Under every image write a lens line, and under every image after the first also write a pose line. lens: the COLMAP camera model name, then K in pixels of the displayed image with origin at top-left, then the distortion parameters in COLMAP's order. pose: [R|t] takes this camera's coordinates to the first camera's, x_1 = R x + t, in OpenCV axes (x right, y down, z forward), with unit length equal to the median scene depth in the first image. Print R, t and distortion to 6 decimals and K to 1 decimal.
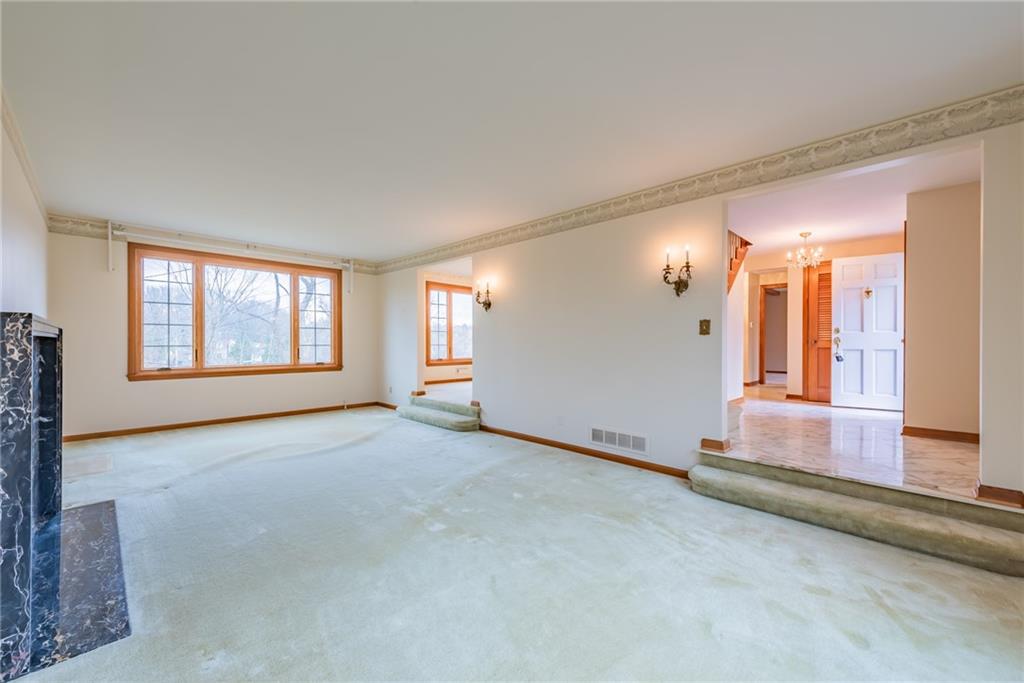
lens RADIAL K [[408.9, 0, 512.0], [0, 408.9, 341.5], [0, 0, 1]] dist [0.062805, 0.000032]
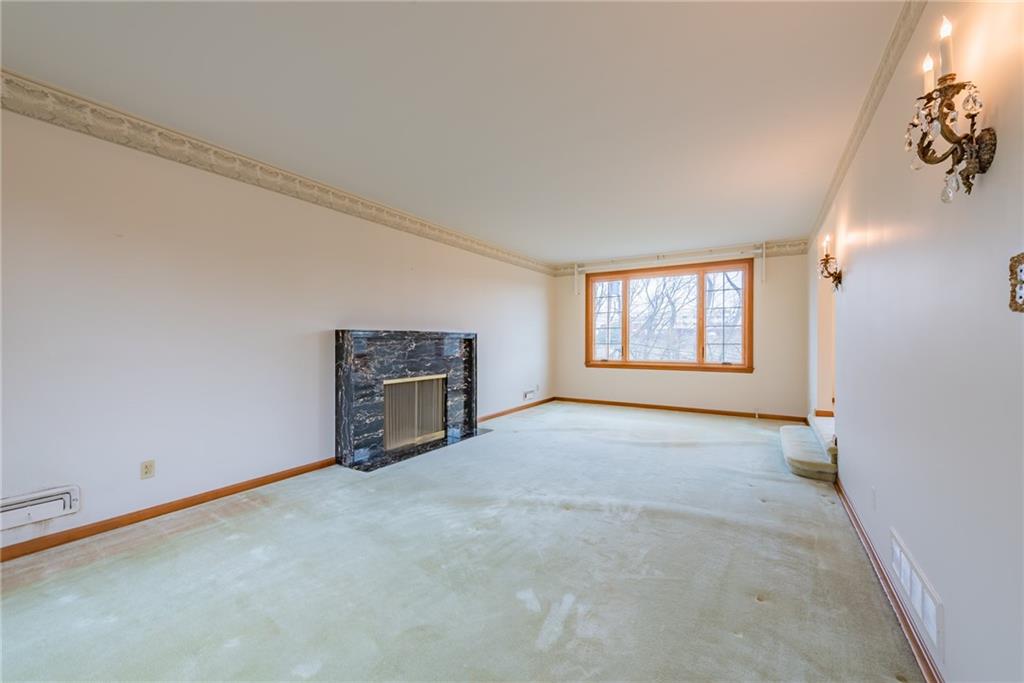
lens RADIAL K [[412.1, 0, 511.7], [0, 412.1, 349.0], [0, 0, 1]] dist [-0.000870, 0.000018]
pose [[0.224198, 0.018668, -0.974365, 0.389592], [0.002448, 0.999803, 0.019719, 0.000688], [0.974541, -0.006806, 0.224108, 0.371231]]
